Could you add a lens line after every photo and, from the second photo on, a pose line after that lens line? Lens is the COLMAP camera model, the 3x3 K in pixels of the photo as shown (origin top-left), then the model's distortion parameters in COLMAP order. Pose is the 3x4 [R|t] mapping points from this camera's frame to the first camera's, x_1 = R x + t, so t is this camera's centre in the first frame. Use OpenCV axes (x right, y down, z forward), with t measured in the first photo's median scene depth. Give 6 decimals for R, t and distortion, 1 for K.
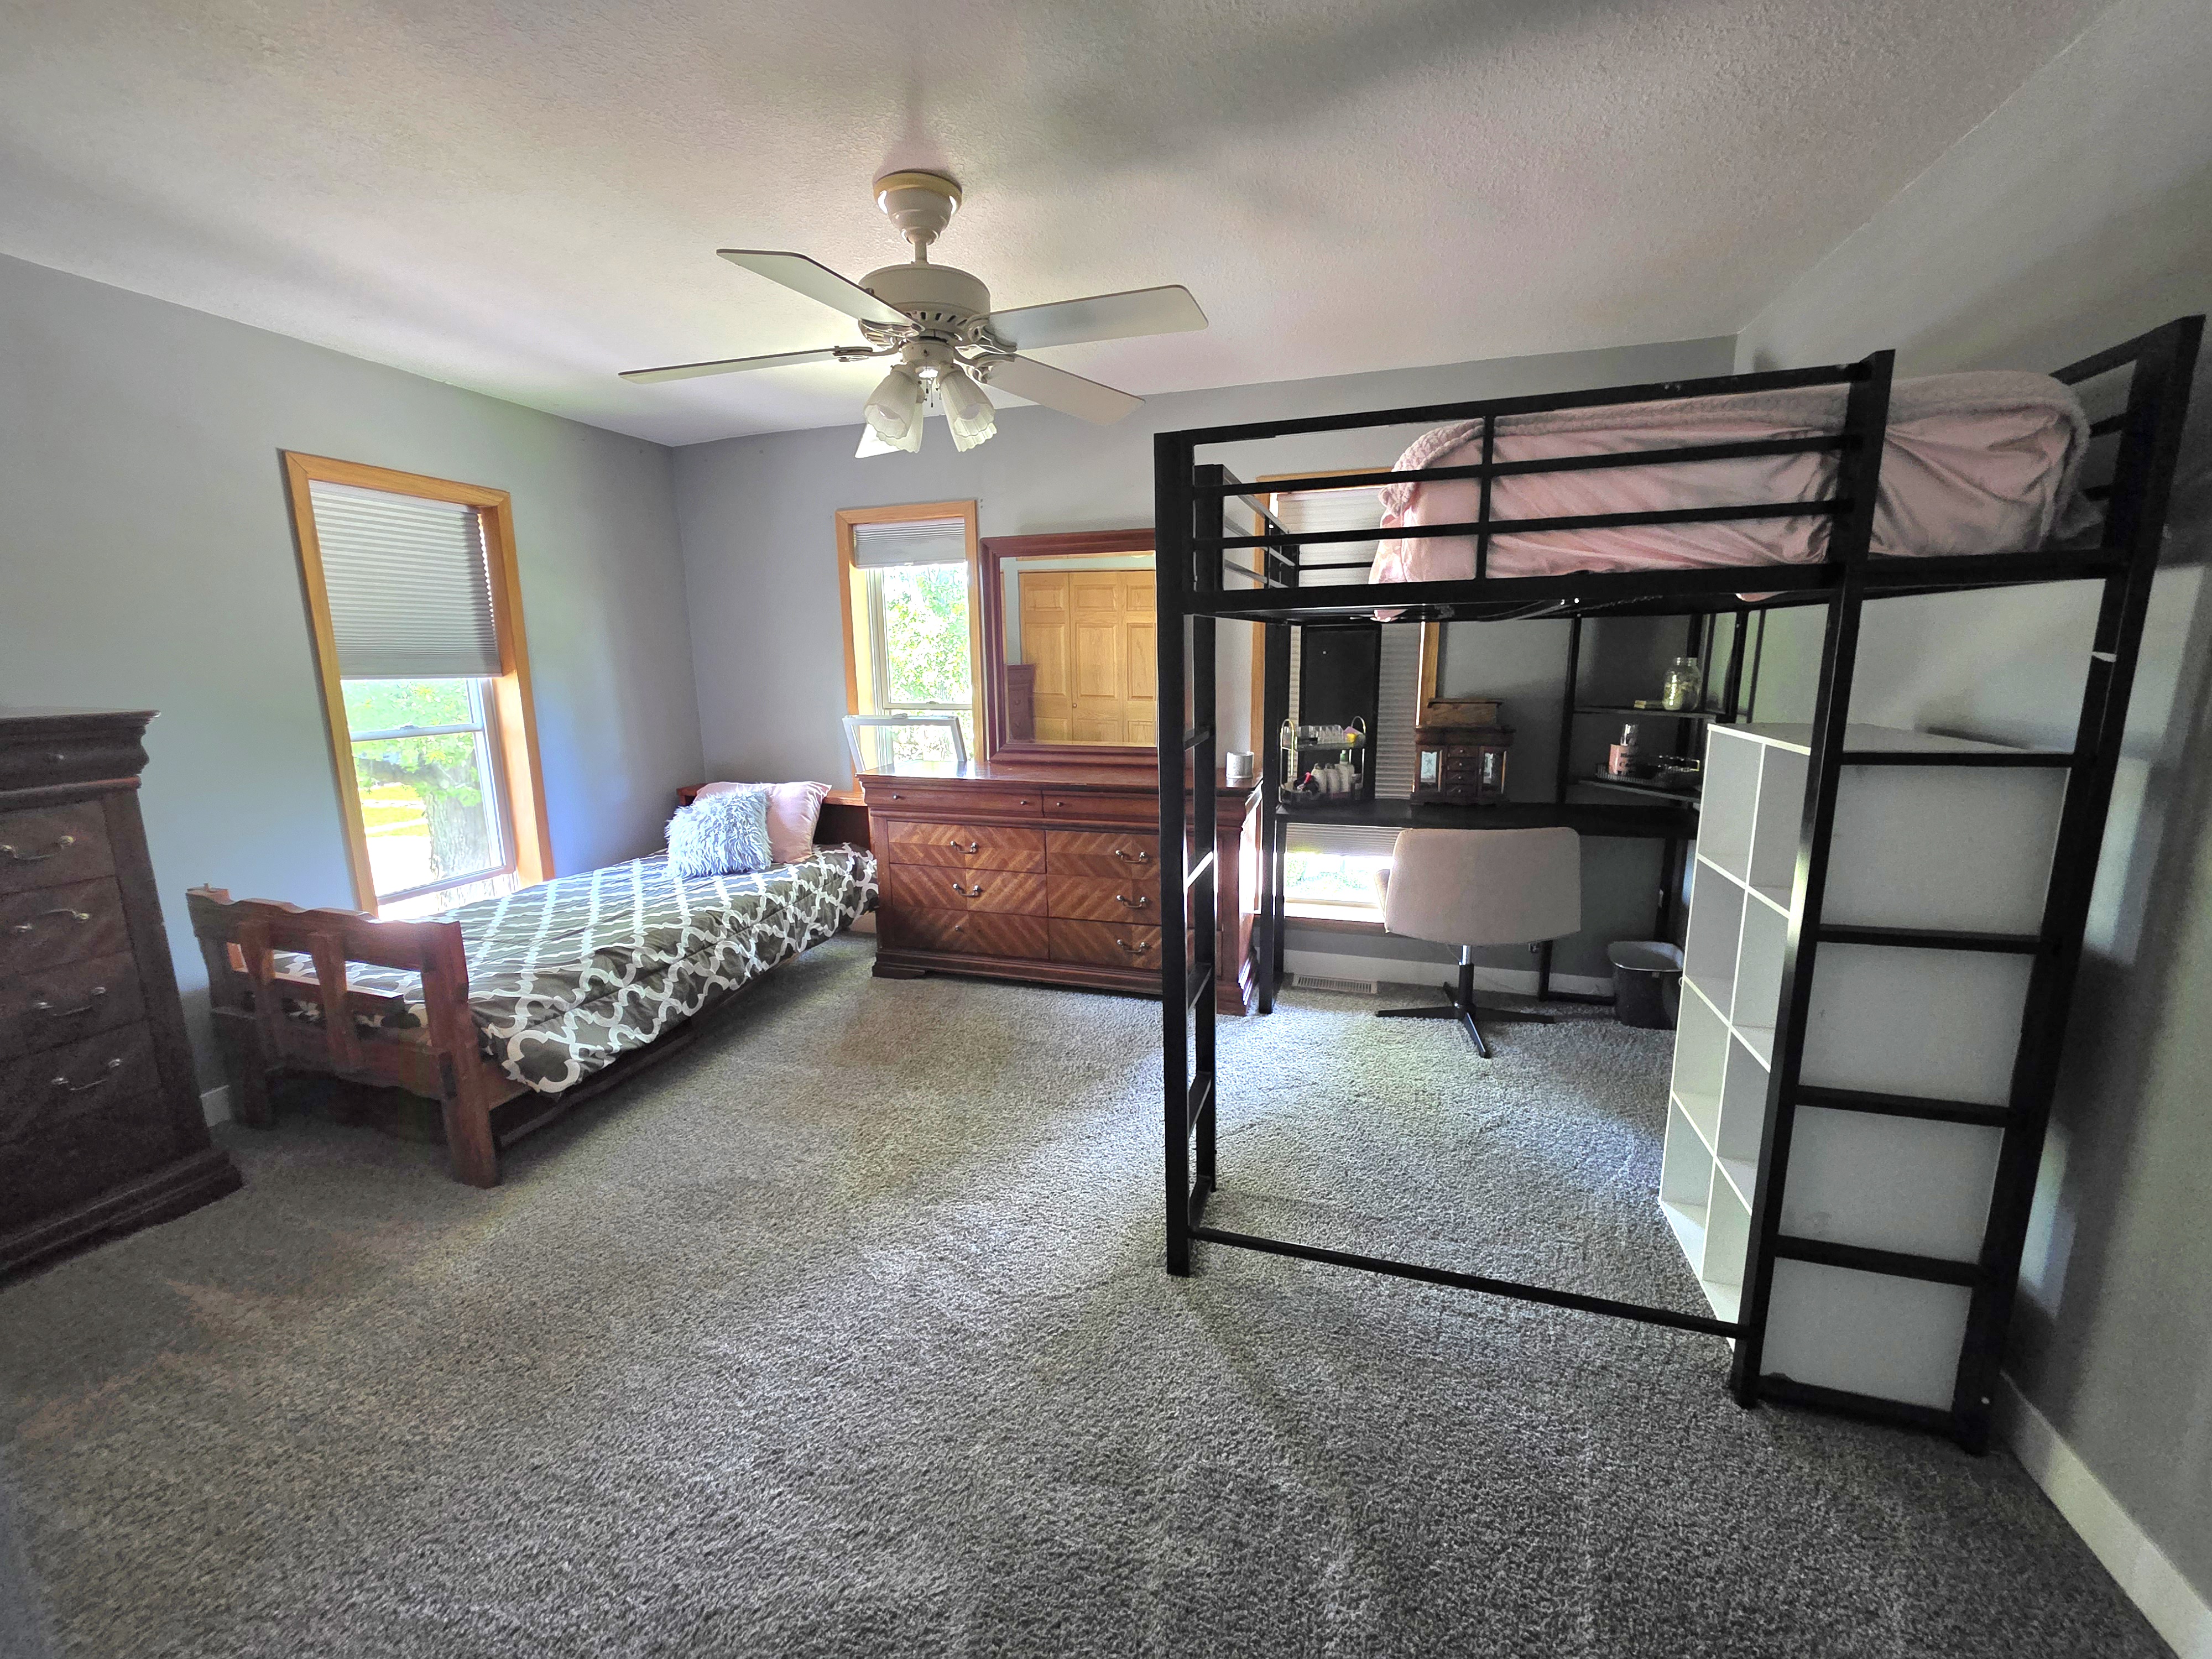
lens RADIAL K [[881.9, 0, 1100.8], [0, 881.9, 818.6], [0, 0, 1]] dist [0.001369, -0.000159]
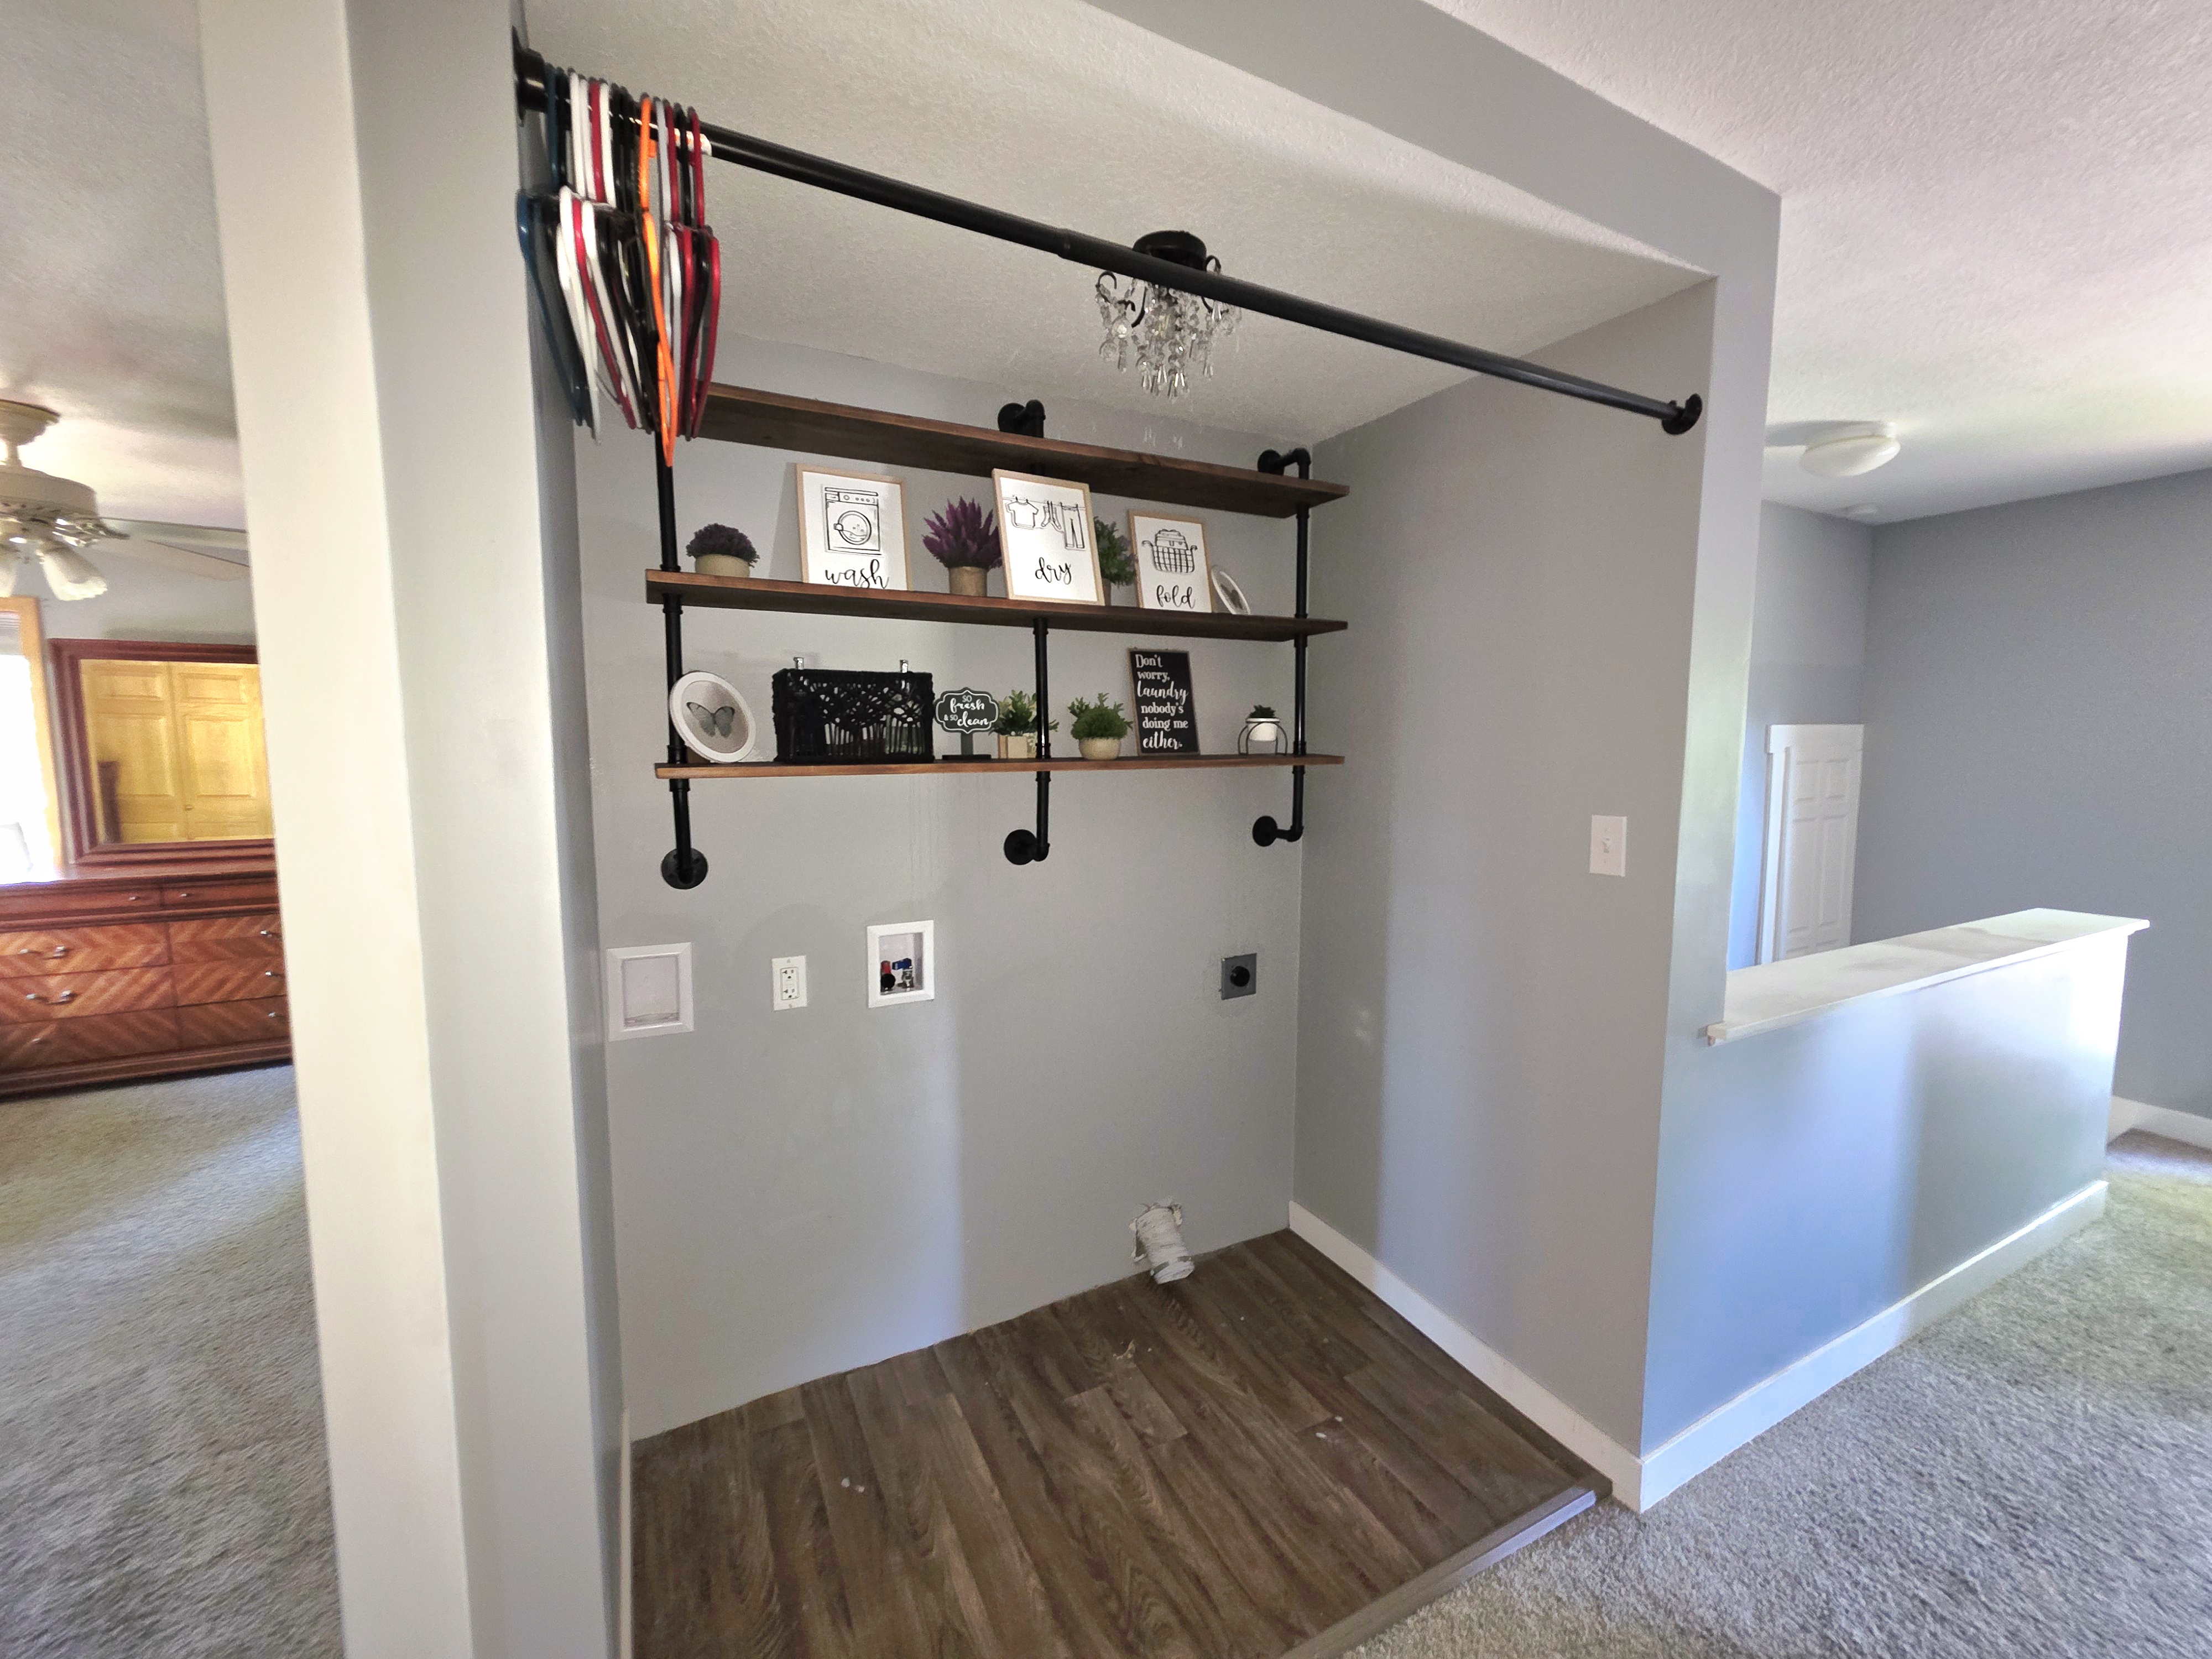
lens RADIAL K [[881.9, 0, 1100.8], [0, 881.9, 818.6], [0, 0, 1]] dist [0.001369, -0.000159]
pose [[0.709919, -0.053274, 0.702265, -0.005759], [0.123295, 0.991137, -0.049451, 0.077996], [-0.693407, 0.121692, 0.710196, -0.513517]]
